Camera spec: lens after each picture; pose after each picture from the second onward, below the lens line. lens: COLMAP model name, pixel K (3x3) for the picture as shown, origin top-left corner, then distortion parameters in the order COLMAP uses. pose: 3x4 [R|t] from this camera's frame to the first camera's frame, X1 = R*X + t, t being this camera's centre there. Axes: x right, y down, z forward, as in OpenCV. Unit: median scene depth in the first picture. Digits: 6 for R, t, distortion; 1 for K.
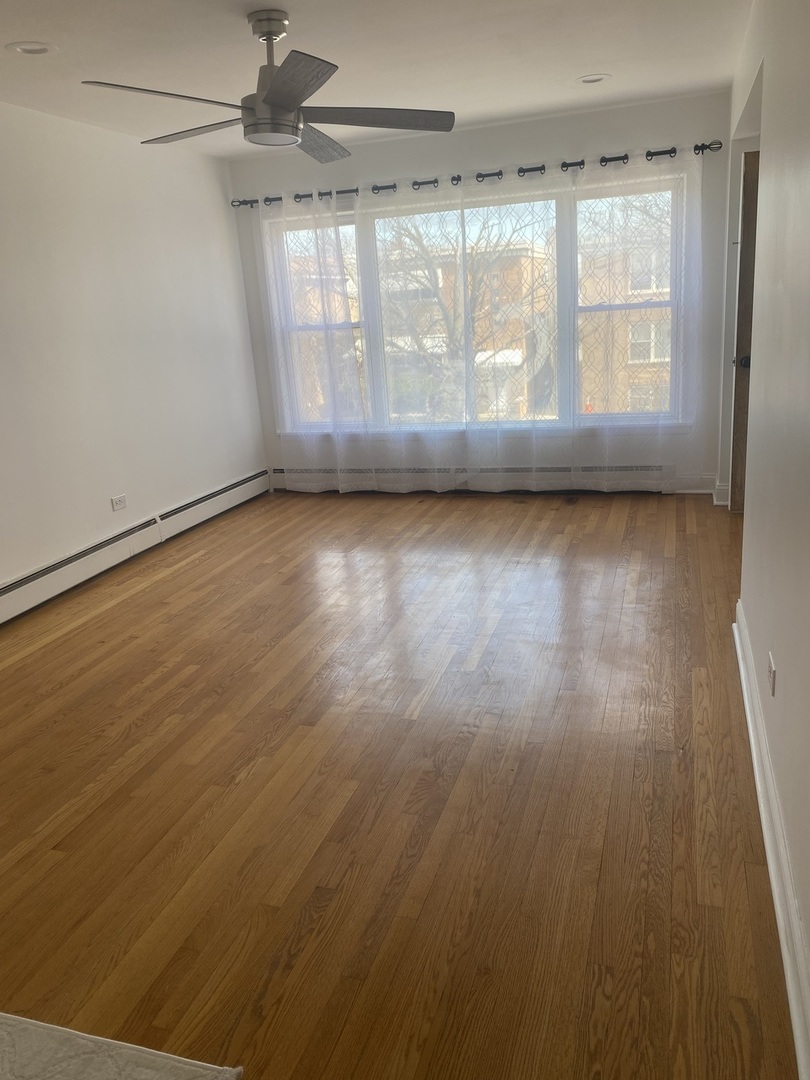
lens RADIAL K [[832.6, 0, 403.4], [0, 832.6, 541.4], [0, 0, 1]] dist [0.052341, -0.059014]
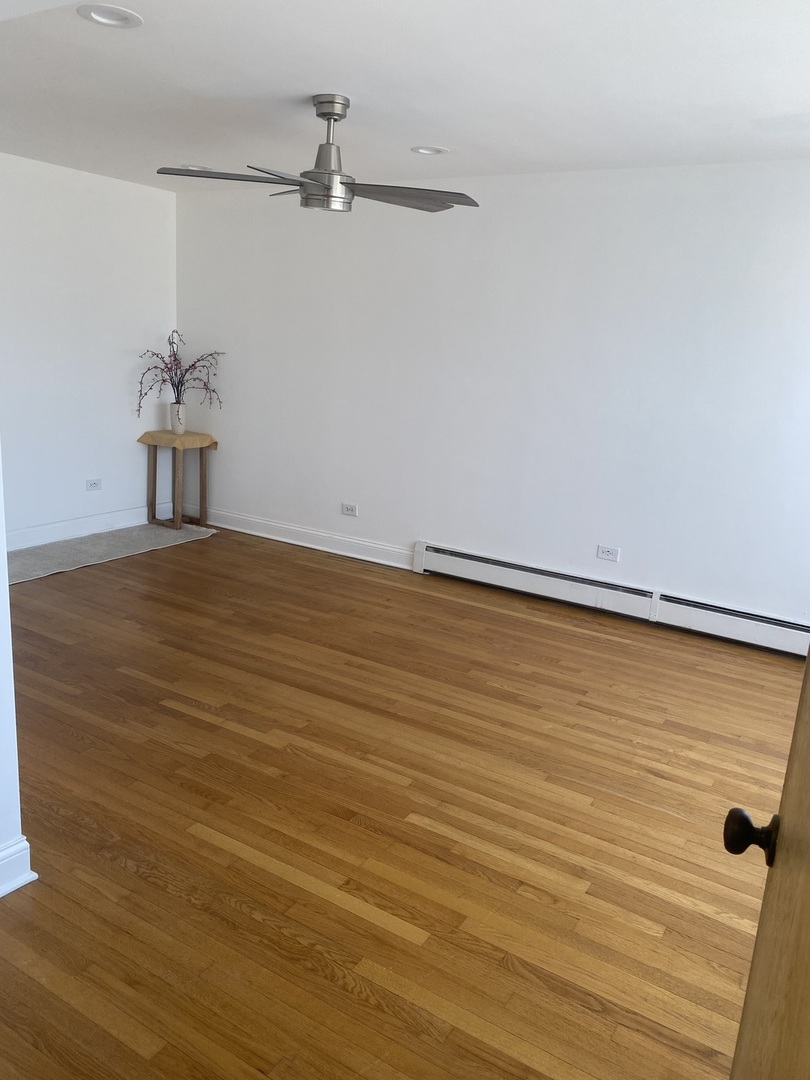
lens RADIAL K [[832.6, 0, 404.9], [0, 832.6, 536.8], [0, 0, 1]] dist [0.052341, -0.059014]
pose [[-0.246957, 0.277368, -0.928482, 0.715122], [-0.320173, 0.880992, 0.348341, -0.377275], [0.914605, 0.383300, -0.128761, 1.046946]]
